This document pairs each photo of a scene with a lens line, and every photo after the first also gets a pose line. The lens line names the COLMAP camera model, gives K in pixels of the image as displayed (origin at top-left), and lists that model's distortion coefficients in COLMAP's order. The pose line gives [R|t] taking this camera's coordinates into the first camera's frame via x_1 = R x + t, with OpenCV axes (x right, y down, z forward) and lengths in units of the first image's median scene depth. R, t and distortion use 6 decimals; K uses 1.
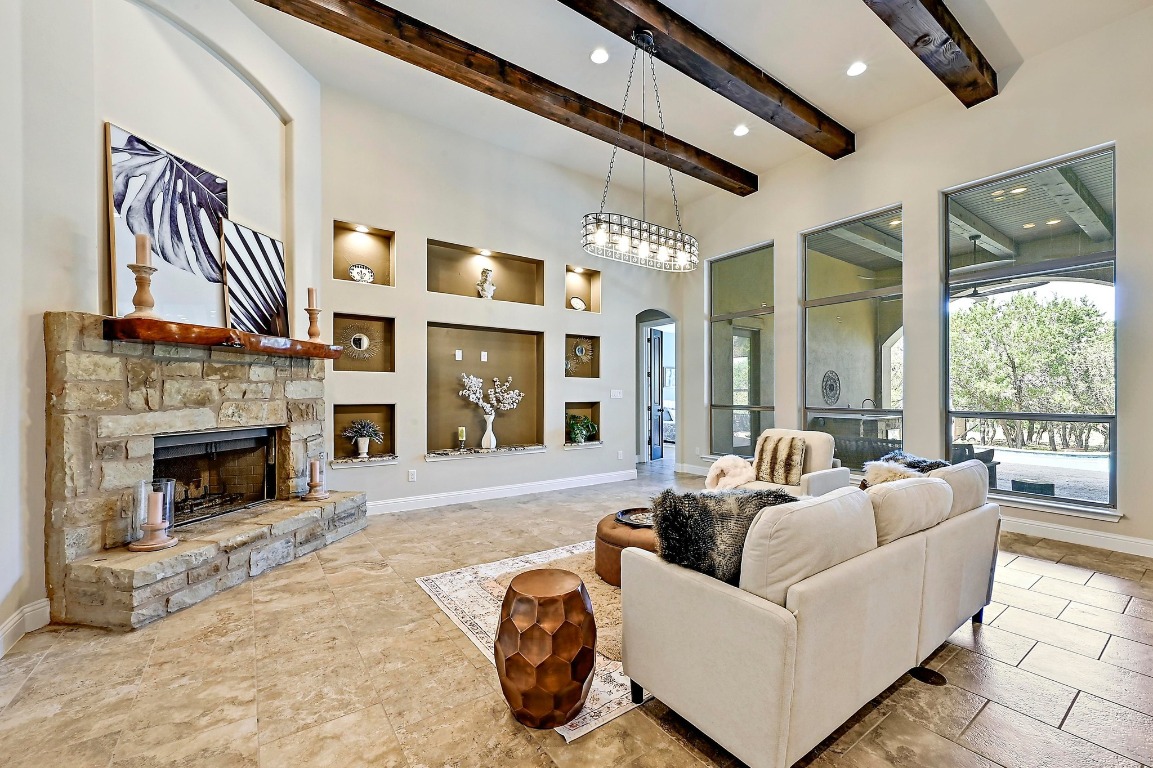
lens RADIAL K [[465.0, 0, 578.6], [0, 465.0, 389.7], [0, 0, 1]] dist [0.000376, -0.000004]
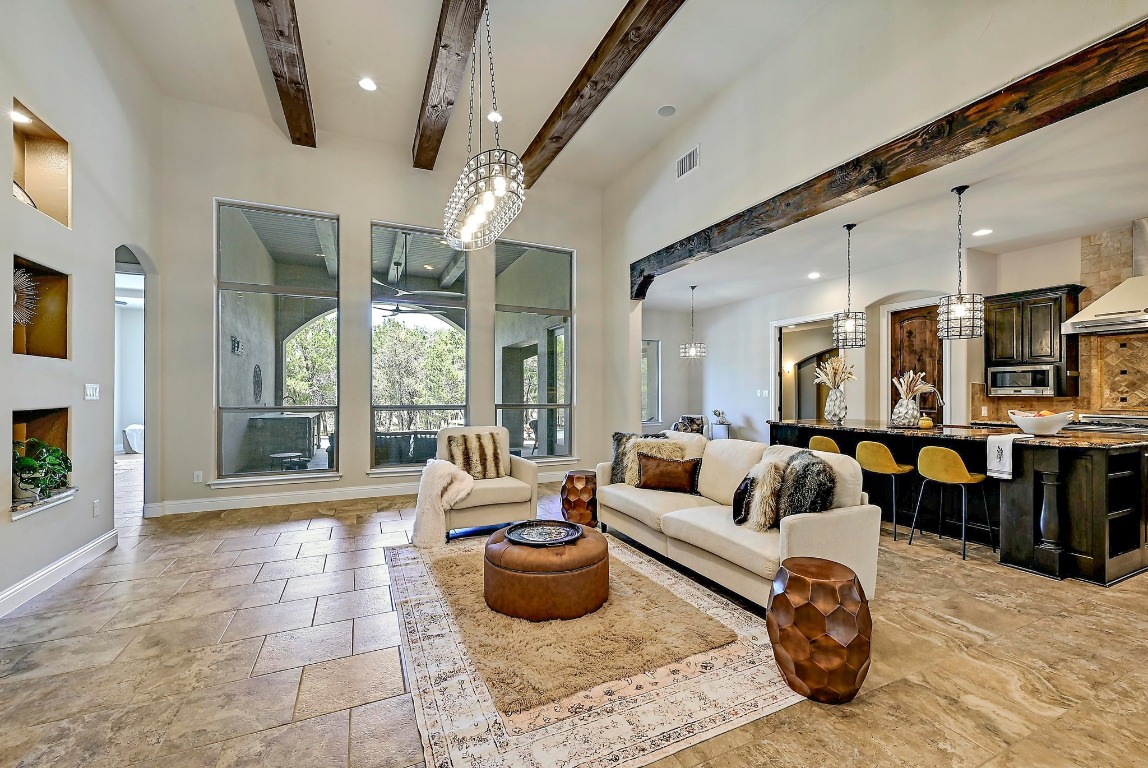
lens RADIAL K [[463.0, 0, 577.1], [0, 463.0, 389.9], [0, 0, 1]] dist [0.000376, -0.000004]
pose [[0.176587, 0.002614, 0.984281, -0.350312], [-0.004496, 0.999988, -0.001849, 0.006101], [-0.984275, -0.004099, 0.176597, 0.394830]]
